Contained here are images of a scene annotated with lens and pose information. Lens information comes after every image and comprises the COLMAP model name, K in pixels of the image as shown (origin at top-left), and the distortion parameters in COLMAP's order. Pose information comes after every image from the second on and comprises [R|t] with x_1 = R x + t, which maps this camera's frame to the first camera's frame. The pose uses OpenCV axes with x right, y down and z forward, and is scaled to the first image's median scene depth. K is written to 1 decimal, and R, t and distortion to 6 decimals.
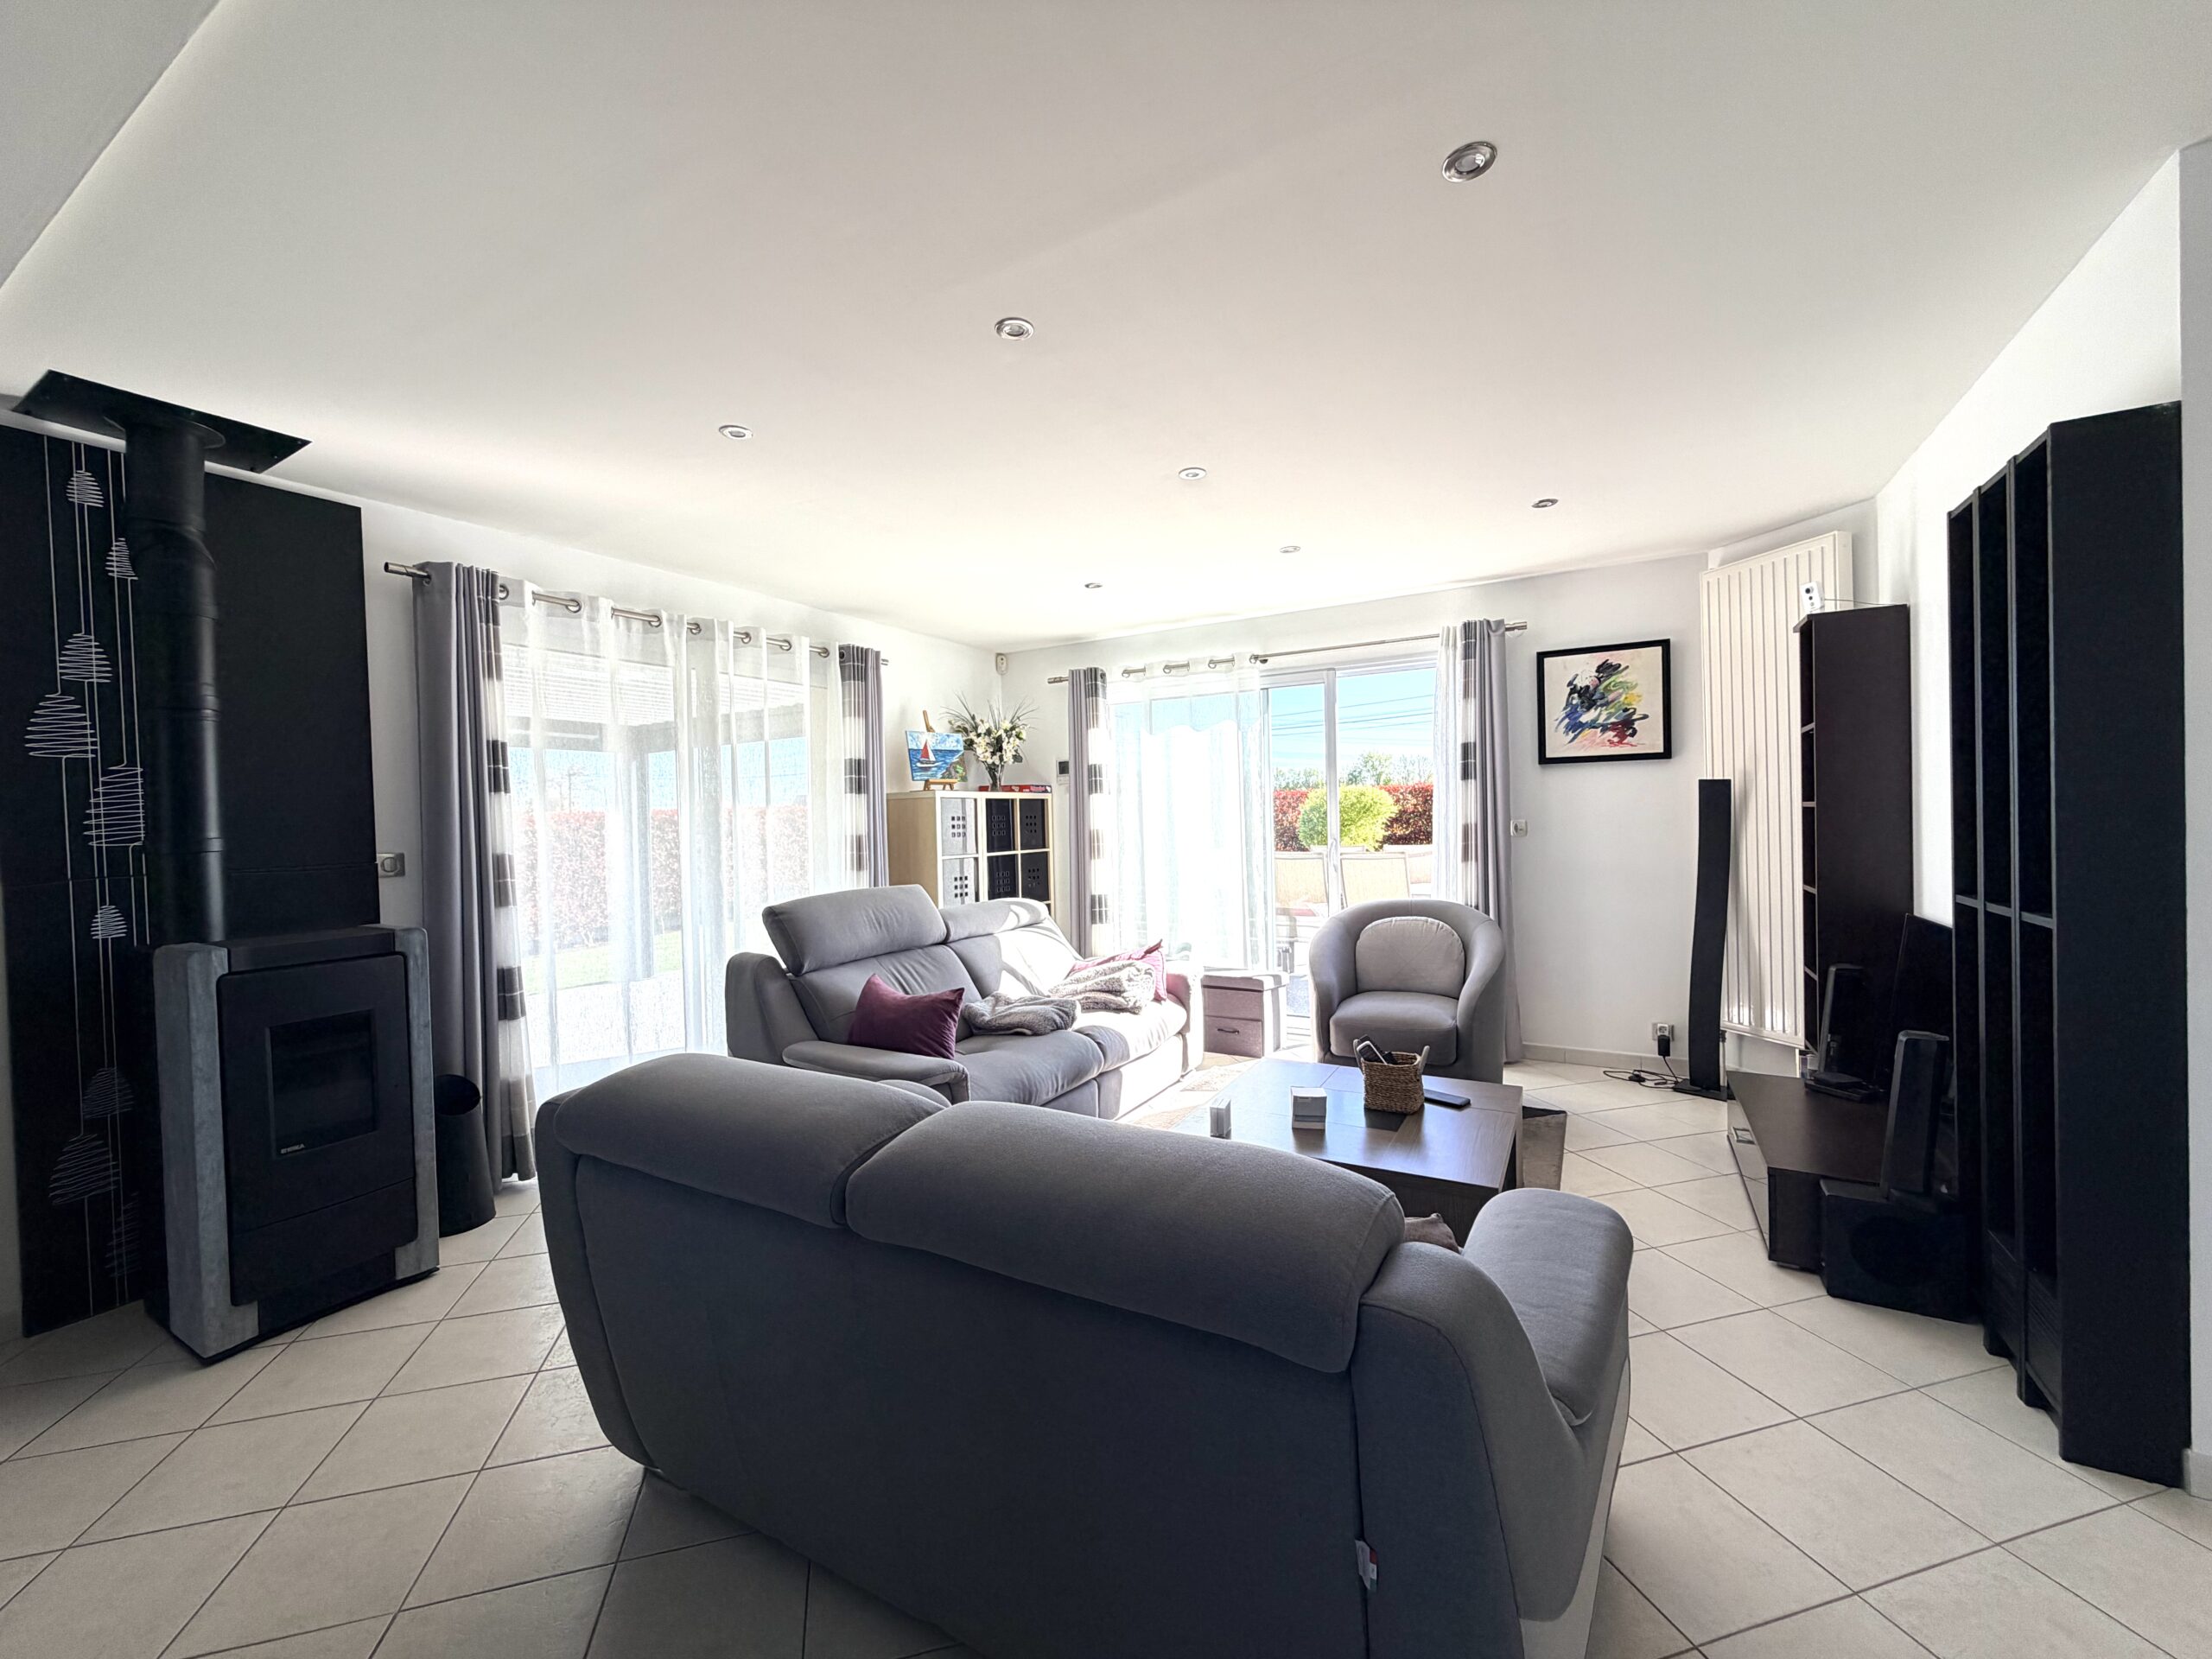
lens RADIAL K [[883.2, 0, 1106.0], [0, 883.2, 829.5], [0, 0, 1]] dist [0.001530, 0.000311]
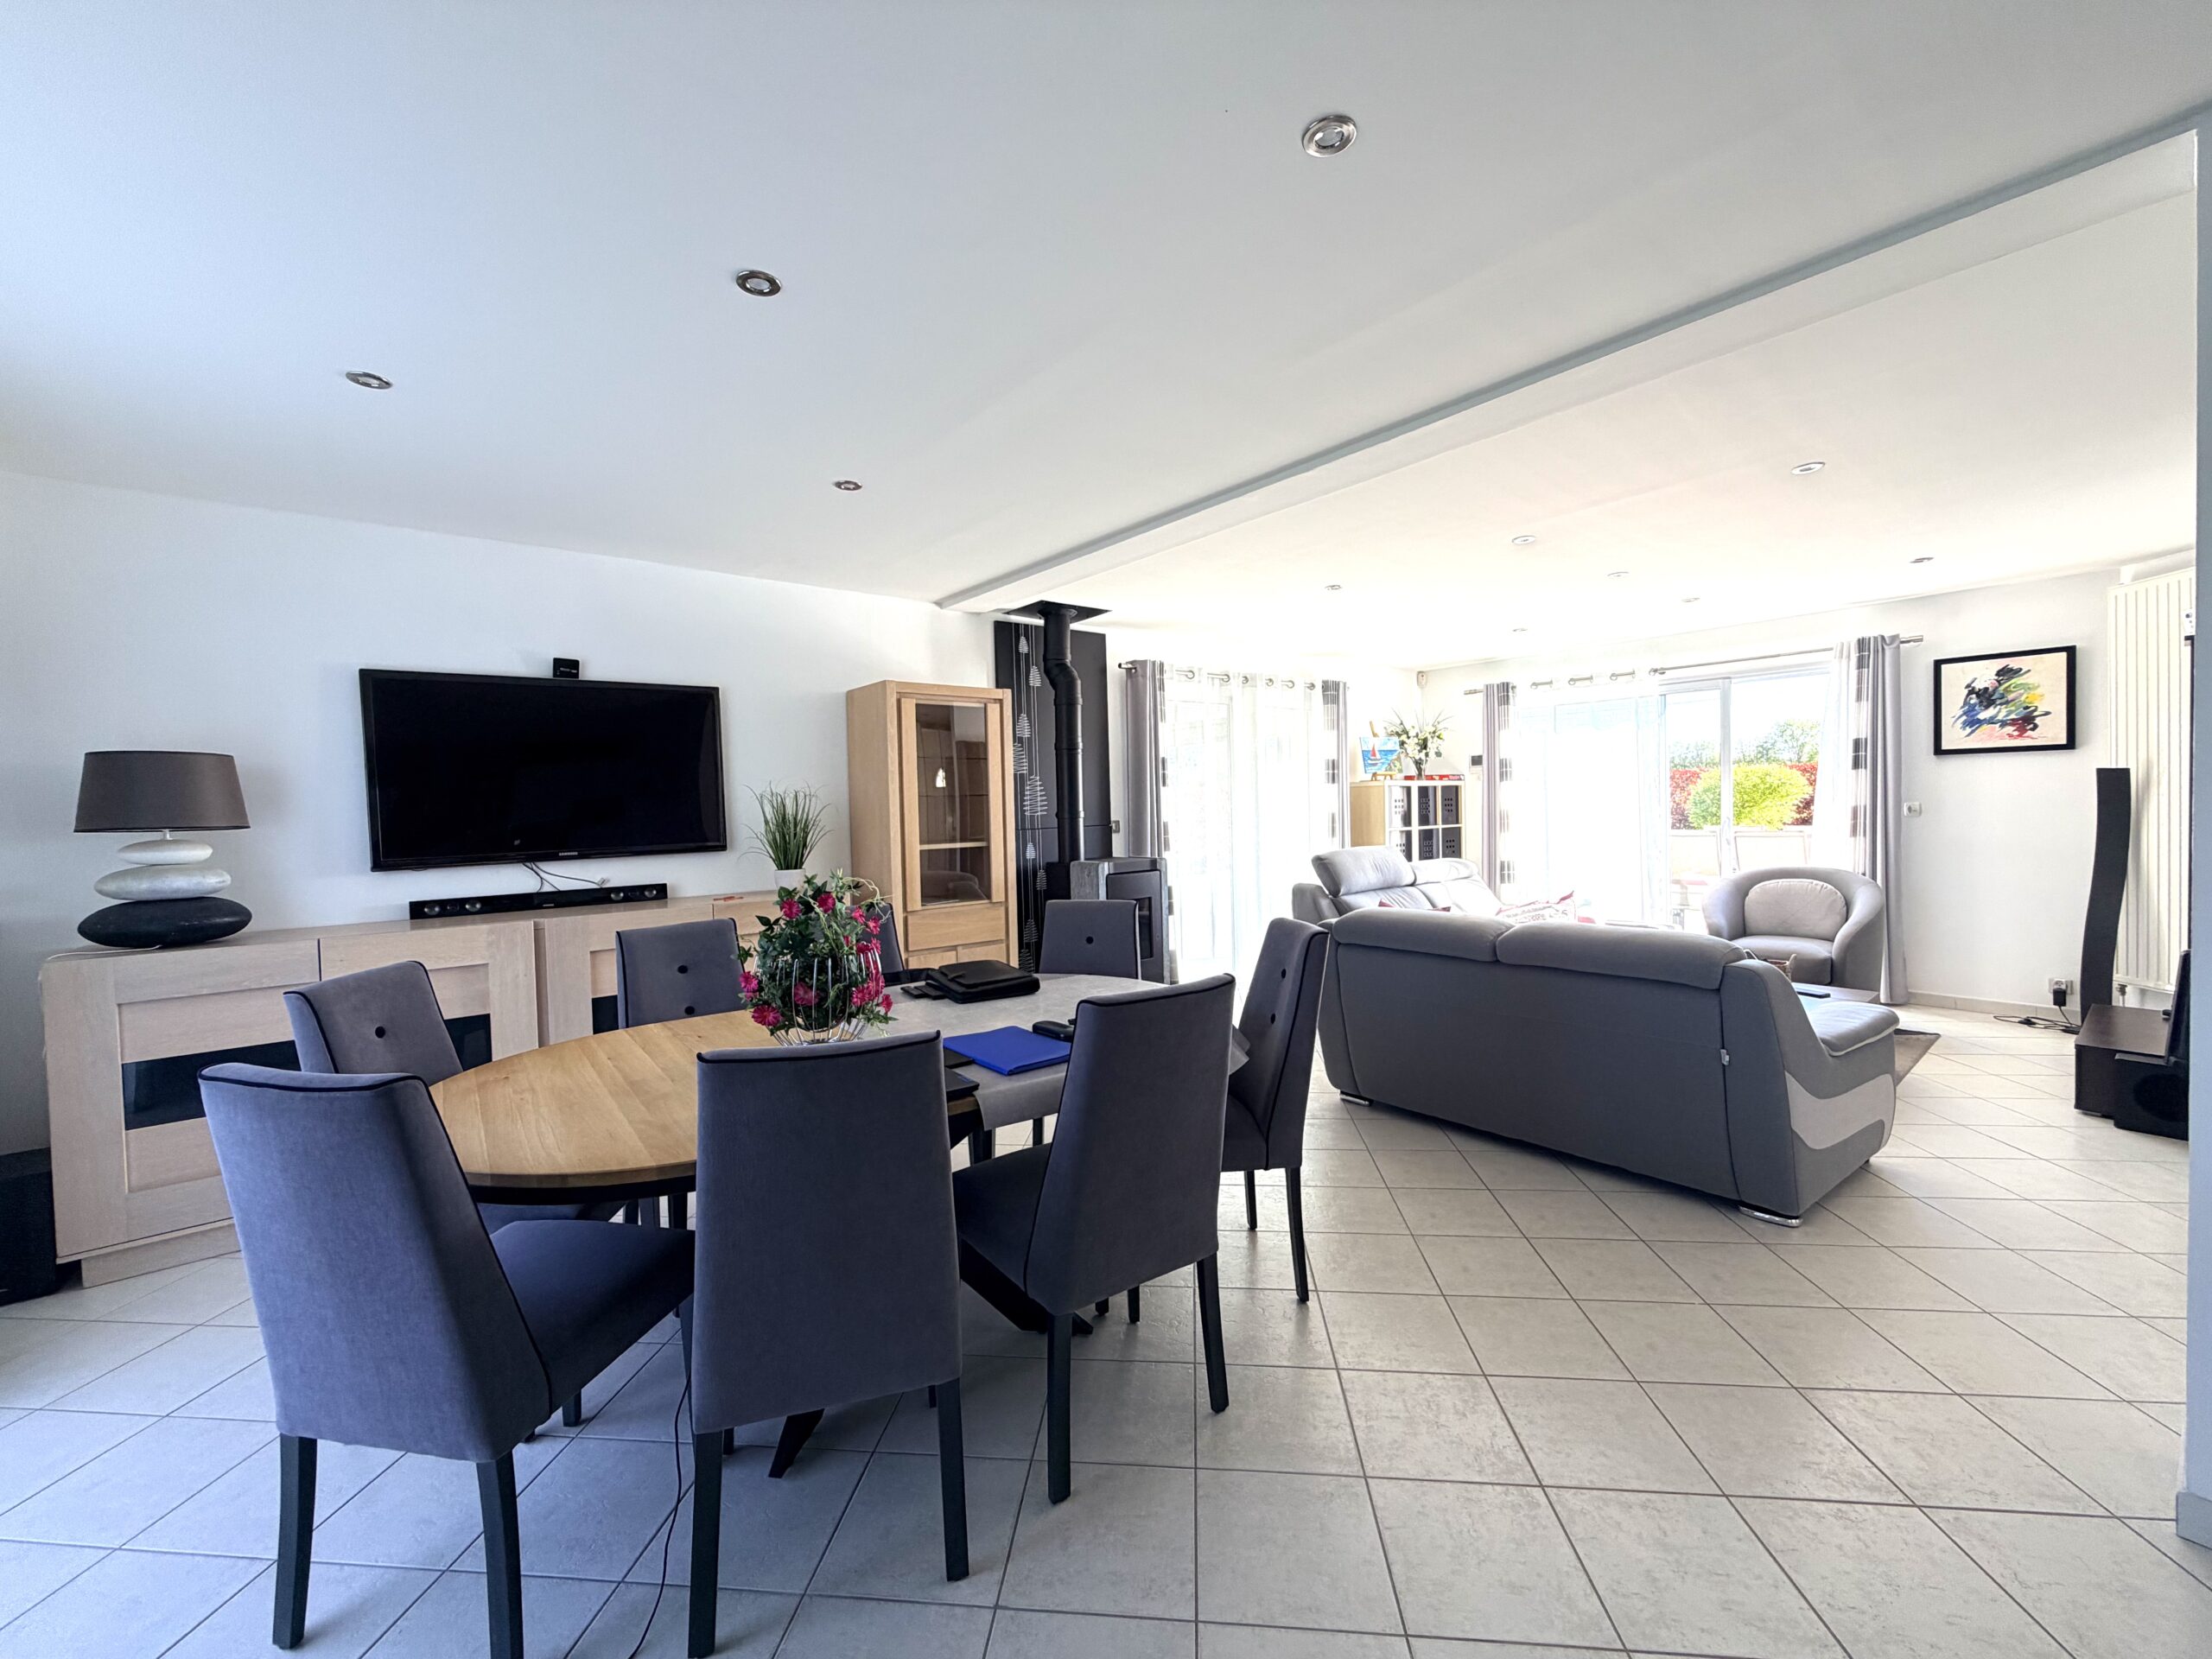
lens RADIAL K [[883.2, 0, 1106.0], [0, 883.2, 829.5], [0, 0, 1]] dist [0.001530, 0.000311]
pose [[0.933801, 0.011945, -0.357594, -0.119625], [-0.004130, 0.999736, 0.022610, 0.003340], [0.357769, -0.019636, 0.933604, -0.504076]]
